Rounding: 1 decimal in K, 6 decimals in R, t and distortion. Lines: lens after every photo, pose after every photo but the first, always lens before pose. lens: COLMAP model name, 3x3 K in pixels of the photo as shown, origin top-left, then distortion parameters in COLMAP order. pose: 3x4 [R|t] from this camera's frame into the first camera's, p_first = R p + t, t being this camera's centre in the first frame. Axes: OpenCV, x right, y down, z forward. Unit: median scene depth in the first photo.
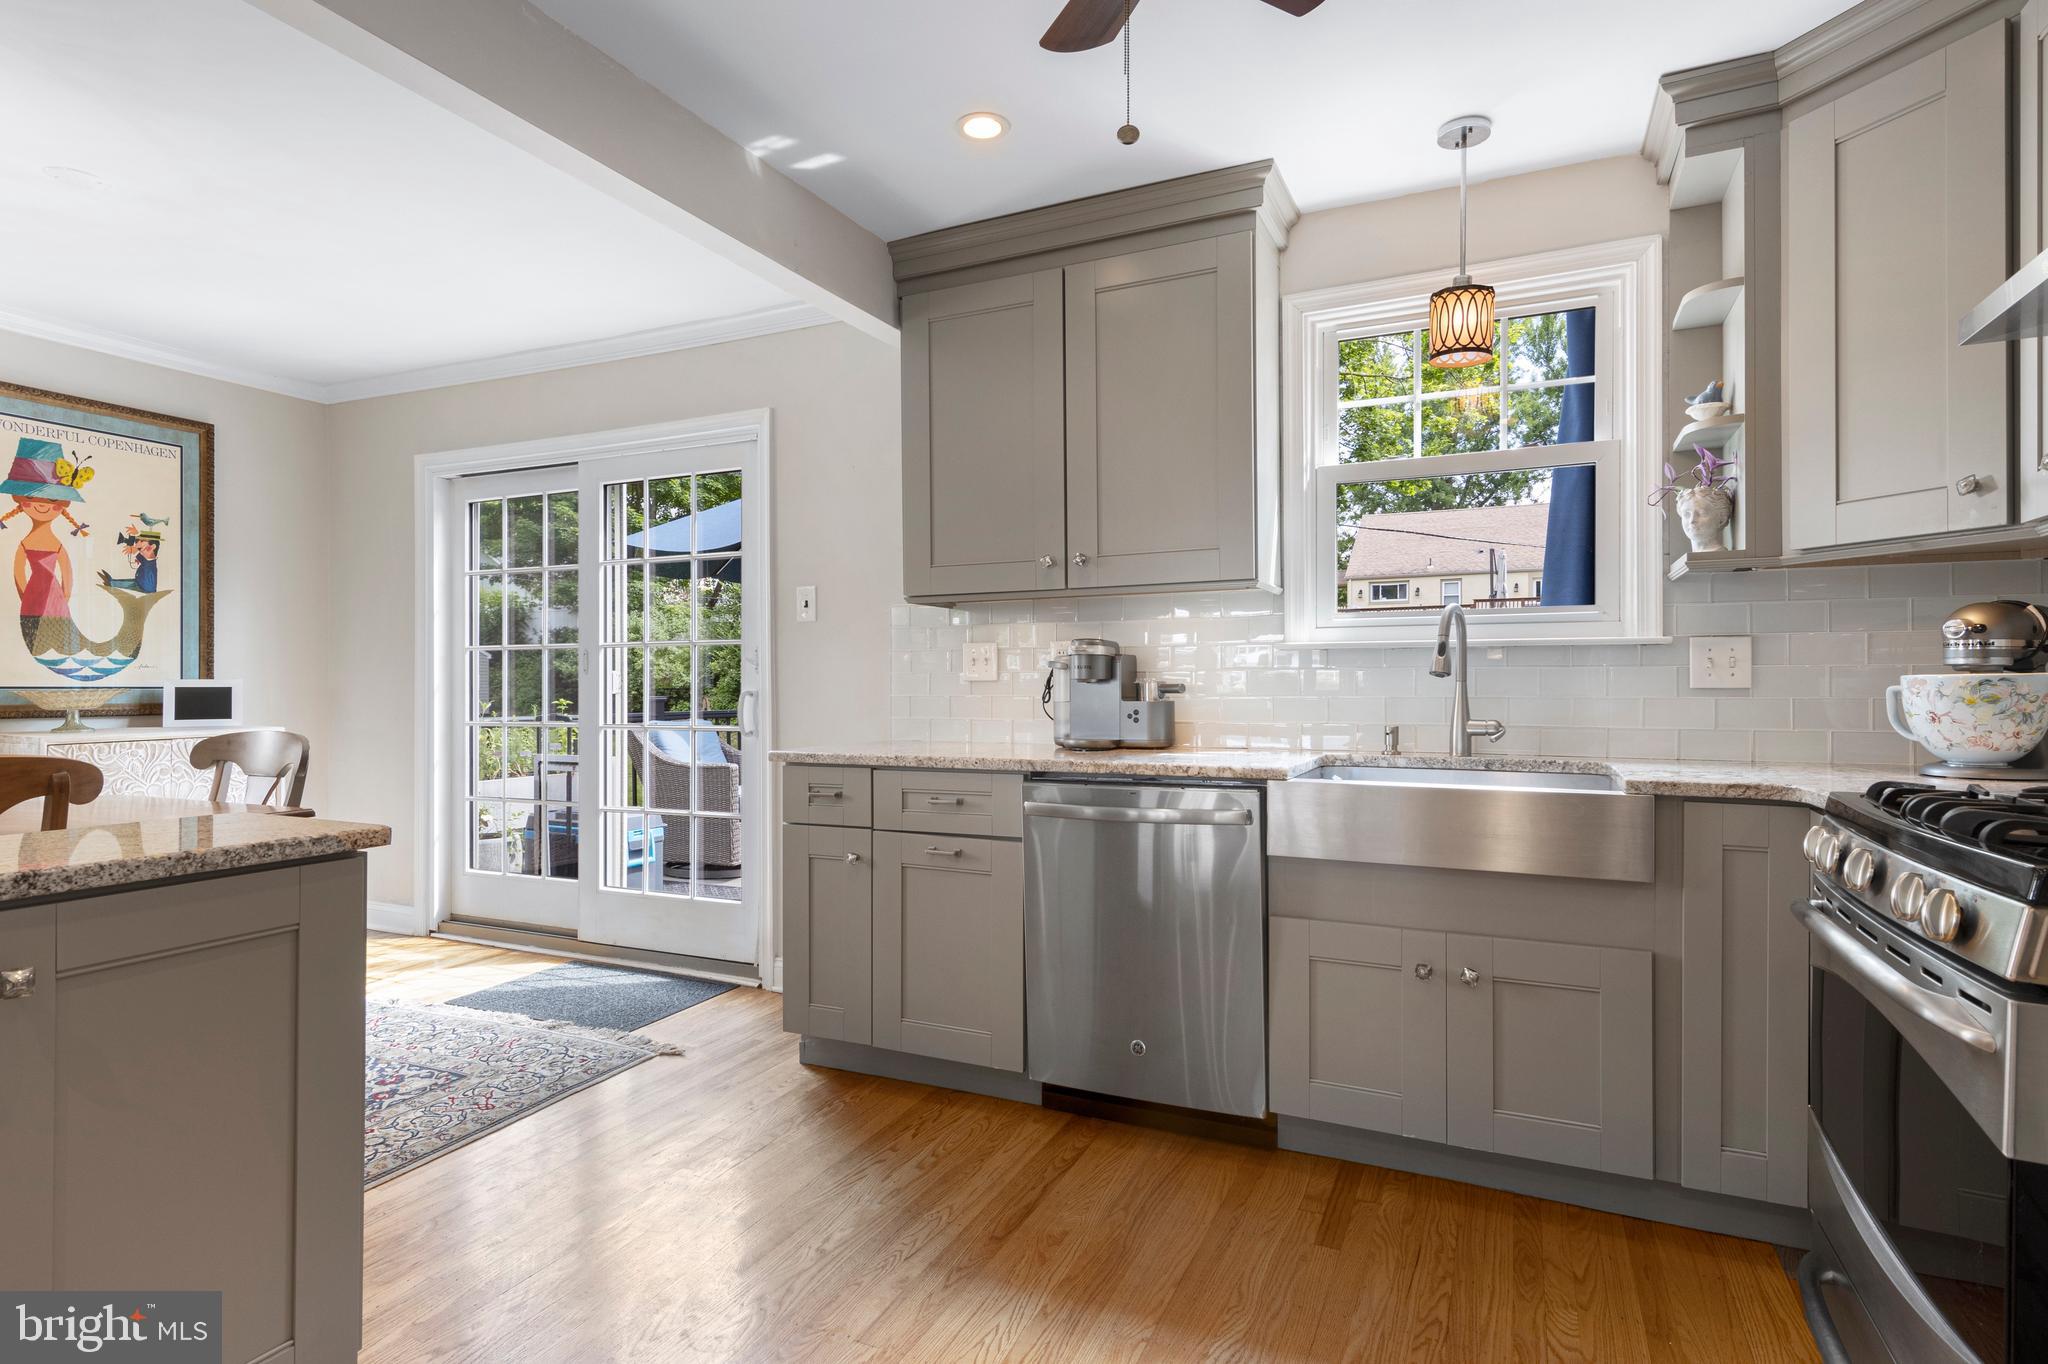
lens RADIAL K [[1021.1, 0, 1024.0], [0, 1021.1, 682.0], [0, 0, 1]] dist [0.001635, 0.000144]
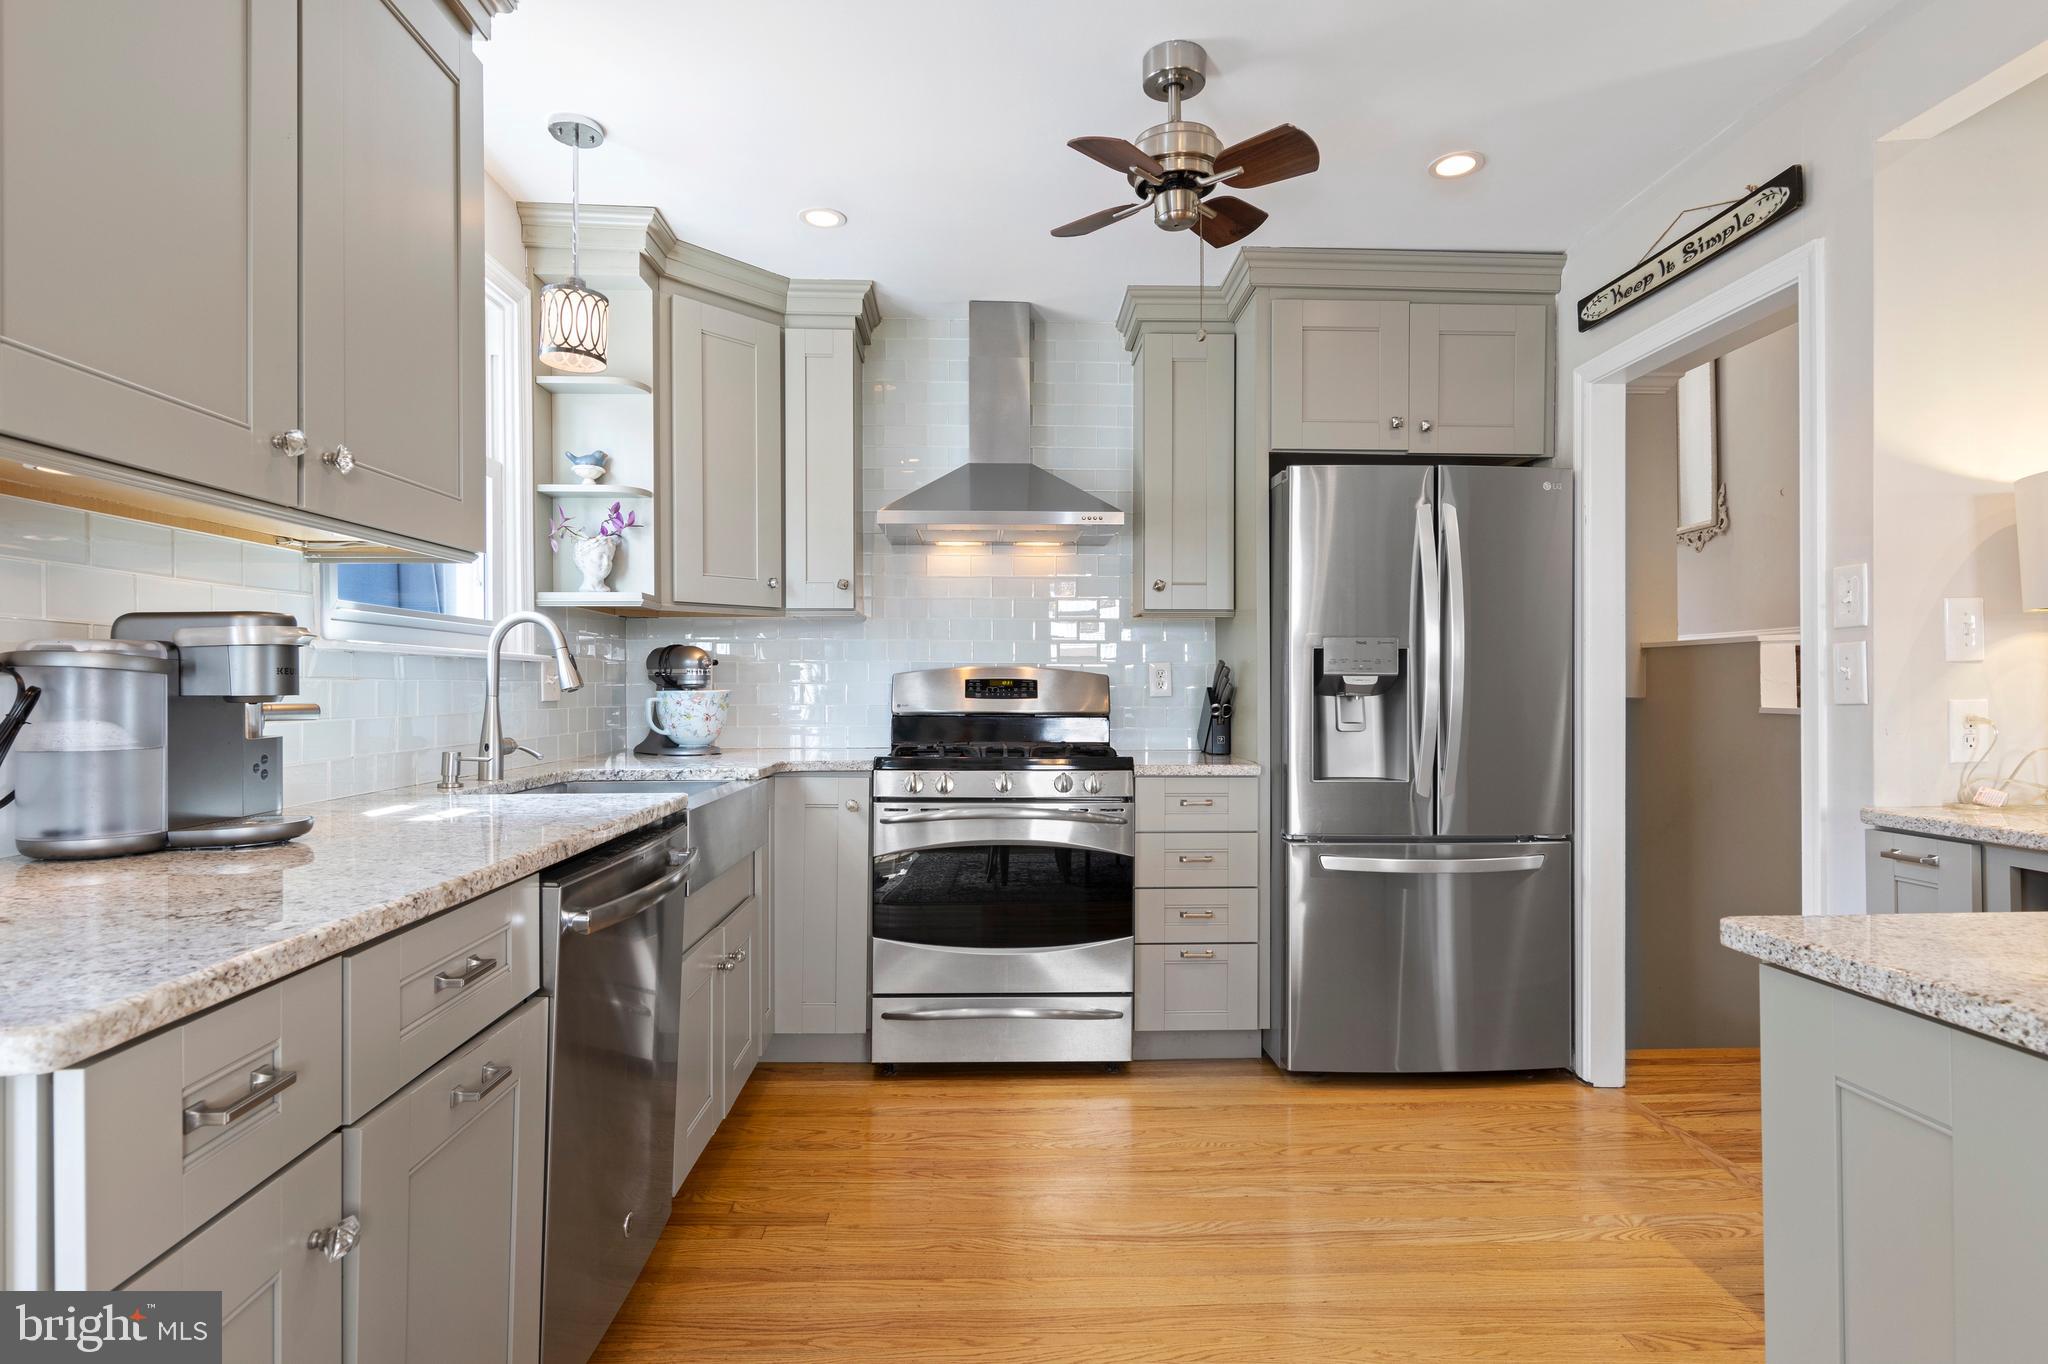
lens RADIAL K [[1049.0, 0, 1024.0], [0, 1049.0, 682.0], [0, 0, 1]] dist [0.008835, 0.000179]
pose [[-0.464648, 0.010325, 0.885435, -0.735110], [0.002889, 0.999944, -0.010144, -0.001121], [-0.885491, -0.002155, -0.464652, 1.246001]]
